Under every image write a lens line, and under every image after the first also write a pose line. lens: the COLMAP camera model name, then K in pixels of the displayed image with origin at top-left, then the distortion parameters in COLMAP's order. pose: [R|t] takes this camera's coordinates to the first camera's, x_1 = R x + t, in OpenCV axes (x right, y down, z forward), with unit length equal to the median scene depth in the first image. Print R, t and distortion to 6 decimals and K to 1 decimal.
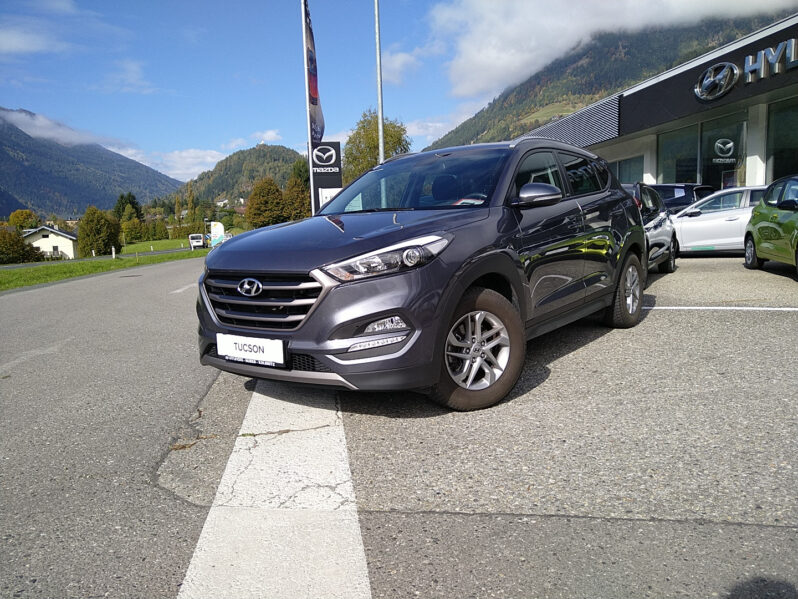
lens RADIAL K [[623.2, 0, 397.4], [0, 623.2, 296.6], [0, 0, 1]] dist [0.024900, 0.001692]
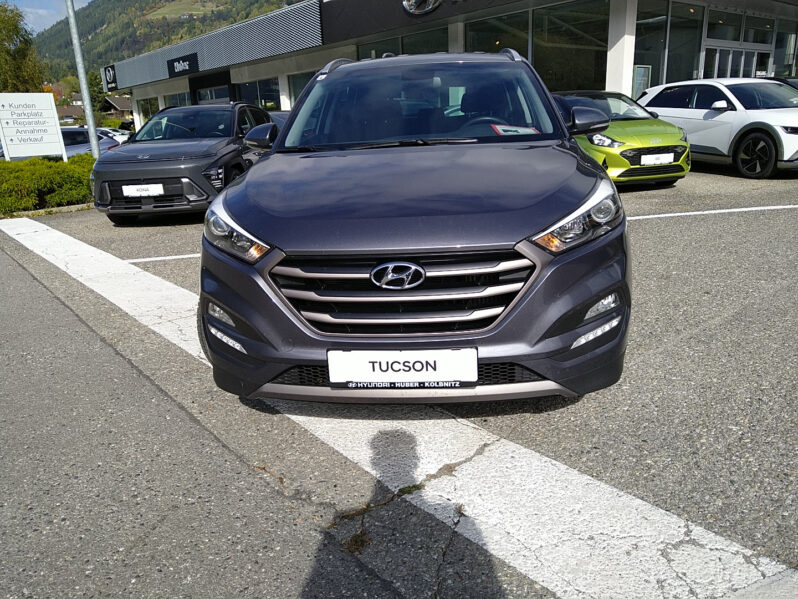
lens RADIAL K [[623.2, 0, 397.4], [0, 623.2, 296.6], [0, 0, 1]] dist [0.024900, 0.001692]
pose [[0.848068, -0.146553, 0.509218, -0.565803], [0.074627, 0.984448, 0.159038, -0.095736], [-0.524606, -0.096873, 0.845816, 0.447039]]
